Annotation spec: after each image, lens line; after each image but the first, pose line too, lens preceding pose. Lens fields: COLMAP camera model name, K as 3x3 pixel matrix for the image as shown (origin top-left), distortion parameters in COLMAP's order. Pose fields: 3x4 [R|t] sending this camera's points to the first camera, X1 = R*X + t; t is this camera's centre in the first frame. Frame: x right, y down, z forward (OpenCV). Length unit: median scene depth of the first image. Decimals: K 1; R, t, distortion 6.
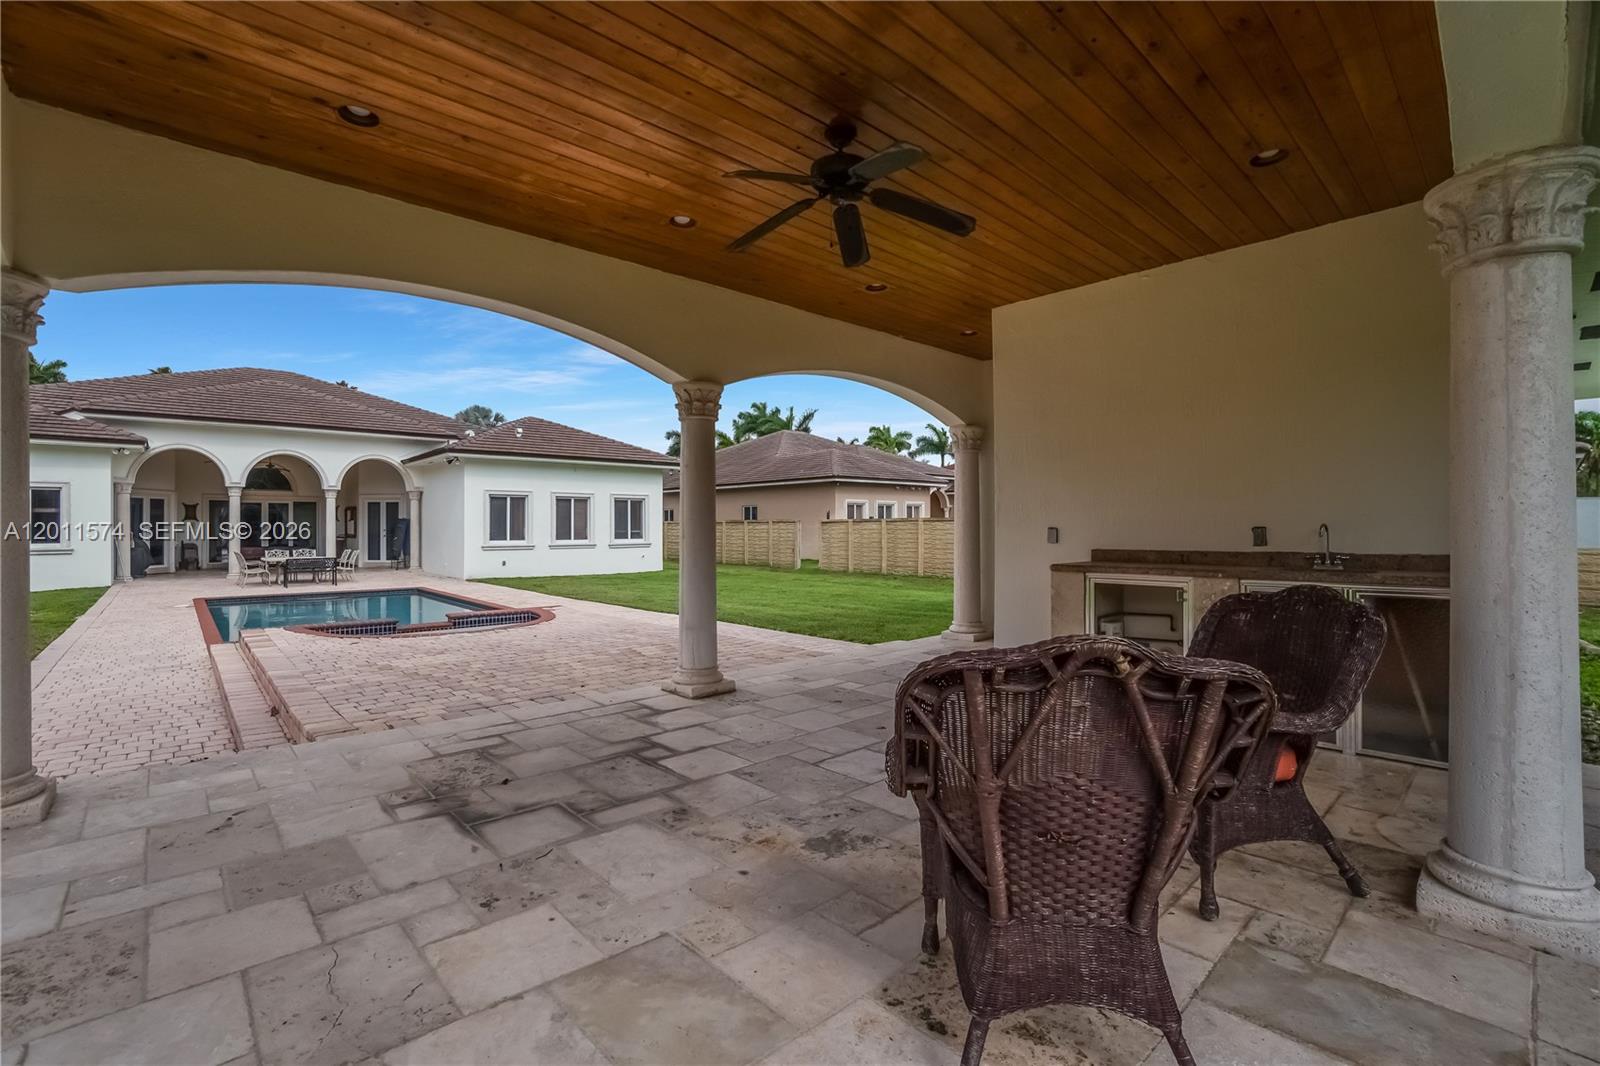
lens RADIAL K [[709.5, 0, 789.4], [0, 709.5, 525.9], [0, 0, 1]] dist [-0.075085, 0.024265]
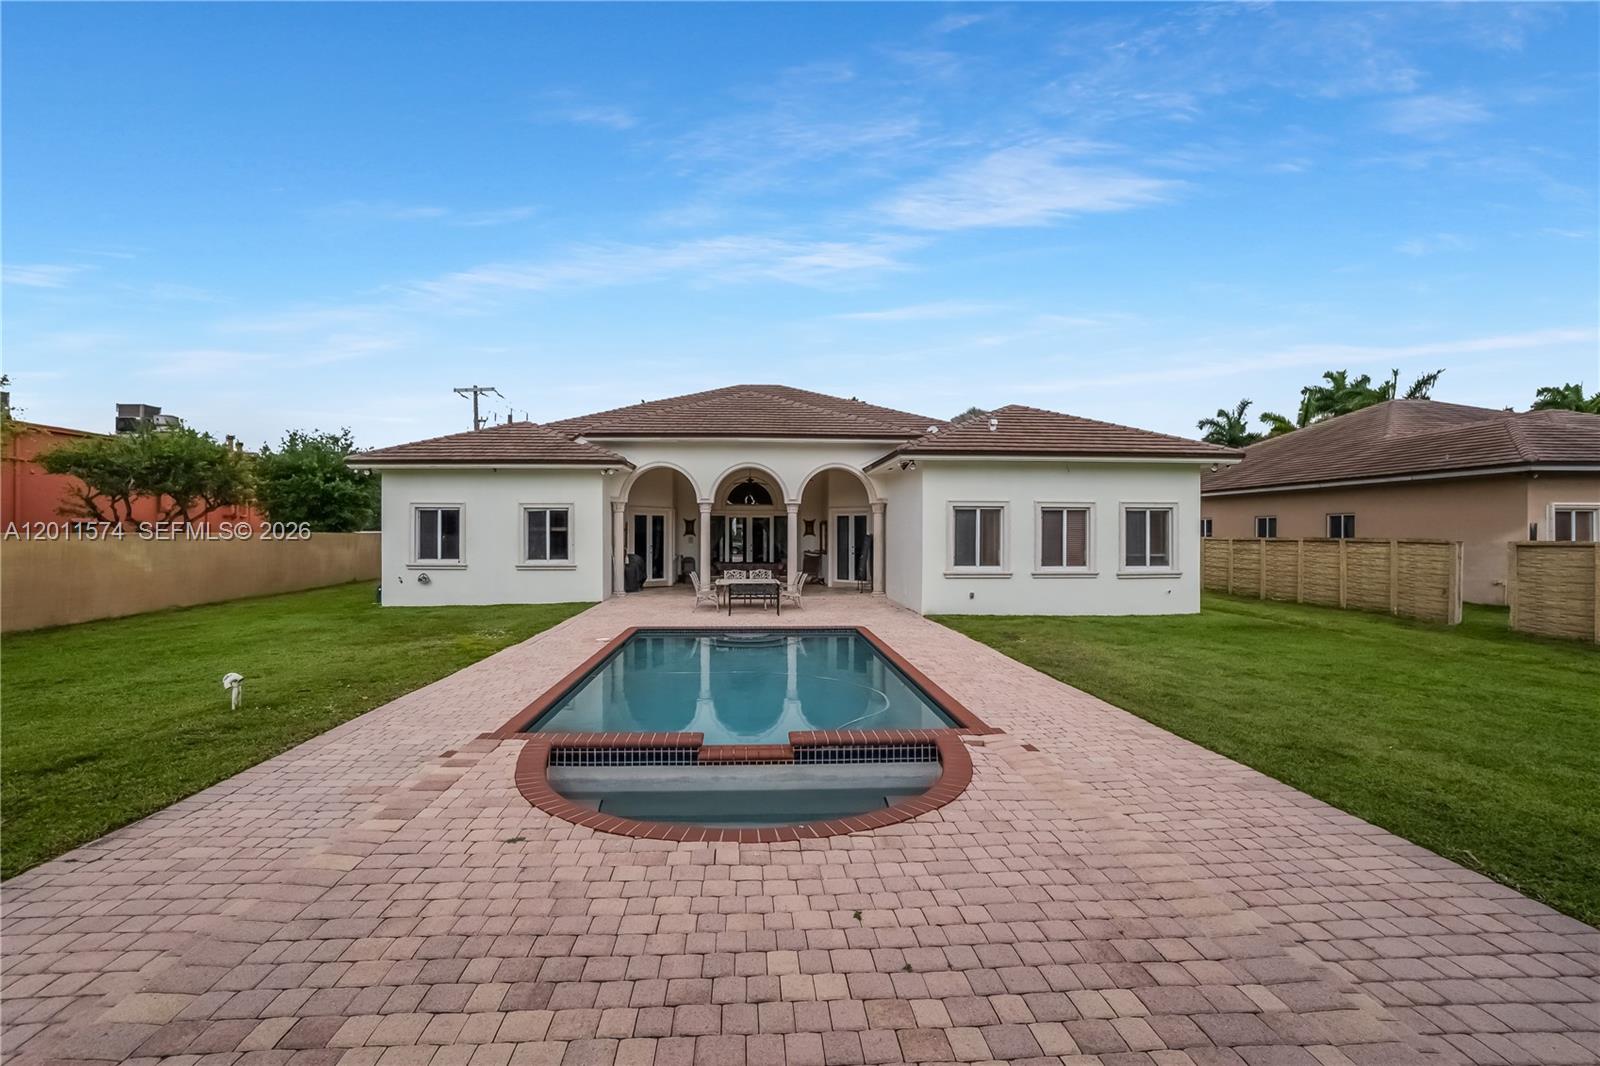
lens RADIAL K [[709.5, 0, 789.4], [0, 709.5, 525.9], [0, 0, 1]] dist [-0.075085, 0.024265]
pose [[0.763802, 0.001029, -0.645450, -0.053600], [-0.004949, 0.999979, -0.004262, -0.016820], [0.645432, 0.006450, 0.763791, 0.247137]]
